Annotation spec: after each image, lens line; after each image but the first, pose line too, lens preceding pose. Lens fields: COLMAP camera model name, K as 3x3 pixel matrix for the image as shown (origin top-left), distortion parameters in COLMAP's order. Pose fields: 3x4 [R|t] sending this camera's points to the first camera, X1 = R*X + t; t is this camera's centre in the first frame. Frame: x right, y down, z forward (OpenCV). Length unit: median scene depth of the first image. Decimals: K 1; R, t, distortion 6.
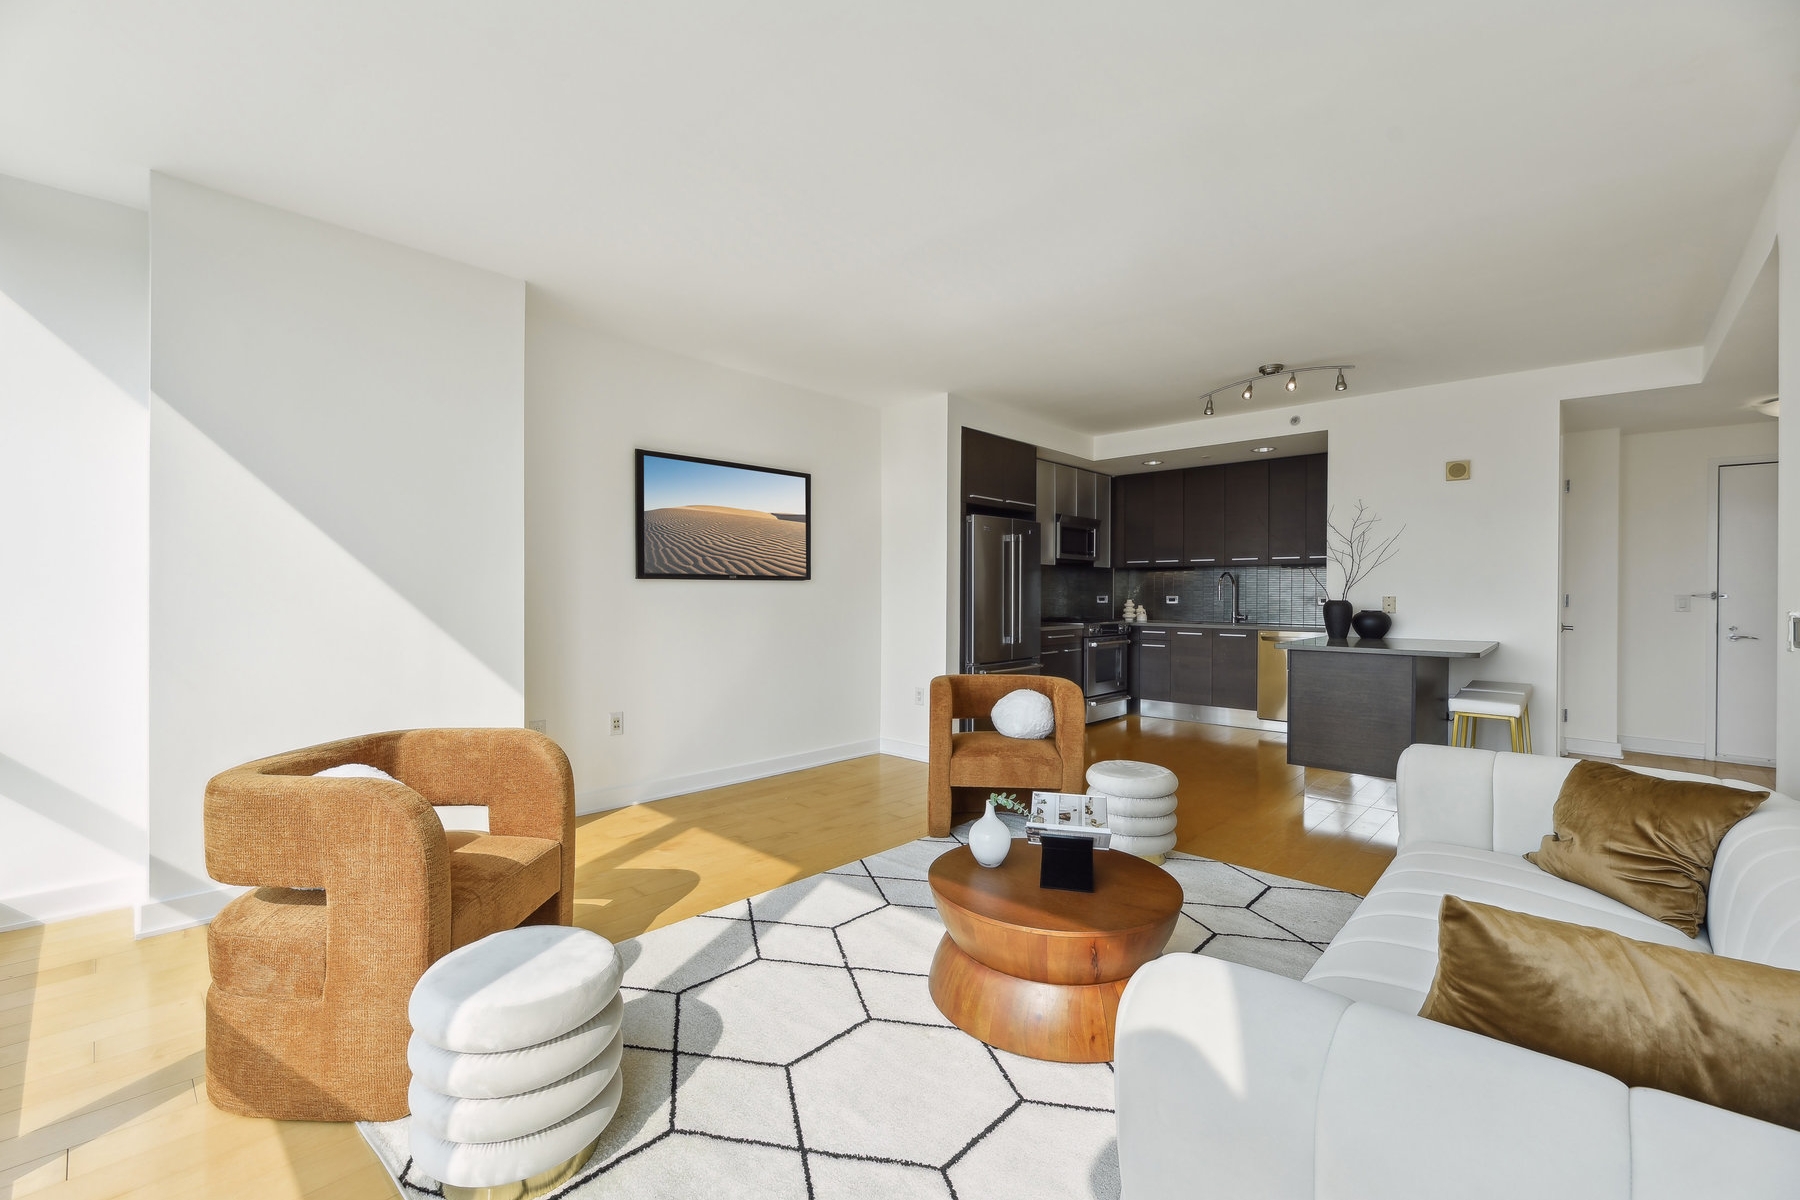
lens RADIAL K [[741.9, 0, 894.8], [0, 741.9, 600.8], [0, 0, 1]] dist [-0.001549, -0.000227]
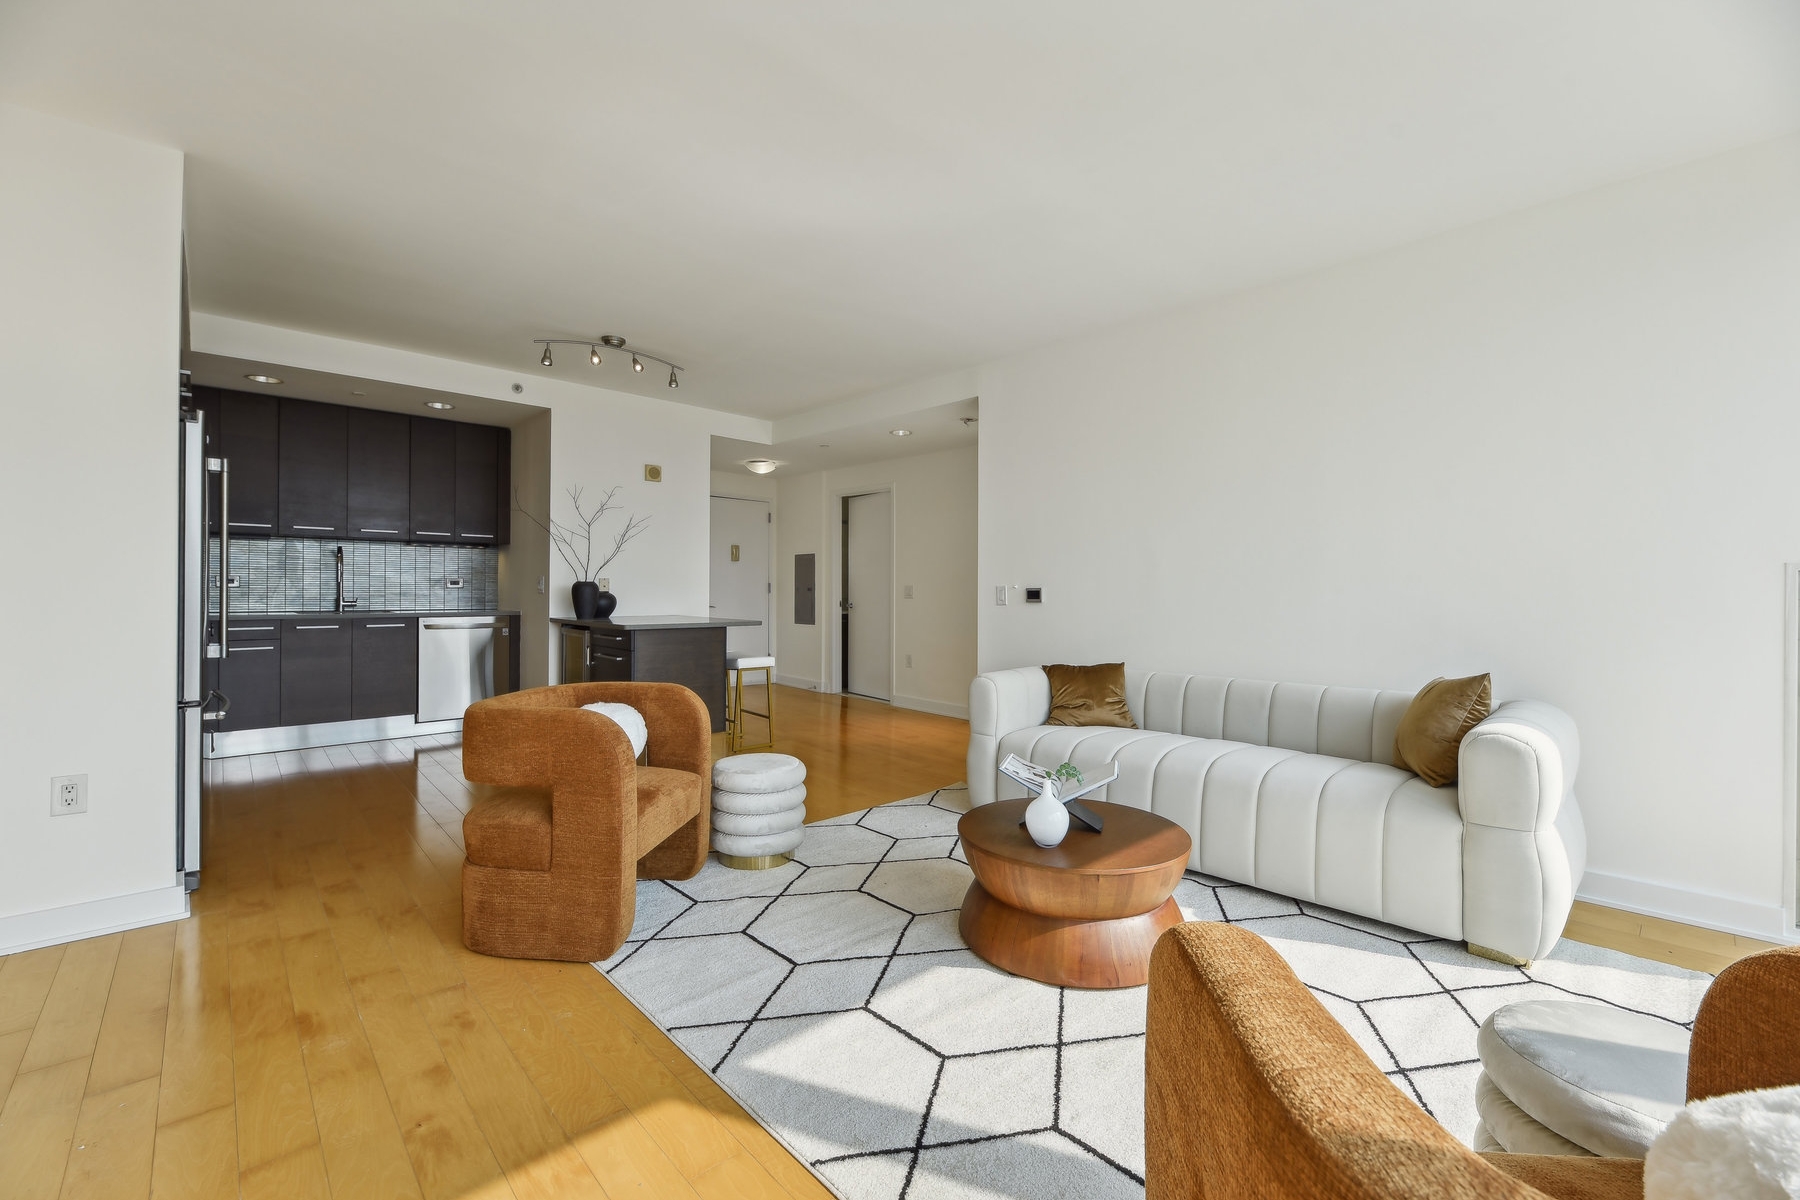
lens RADIAL K [[741.9, 0, 895.5], [0, 741.9, 592.0], [0, 0, 1]] dist [-0.001549, -0.000227]
pose [[0.064114, -0.008101, 0.997910, -0.297185], [0.001720, 0.999966, 0.008008, 0.004536], [-0.997941, 0.001203, 0.064126, 0.390778]]
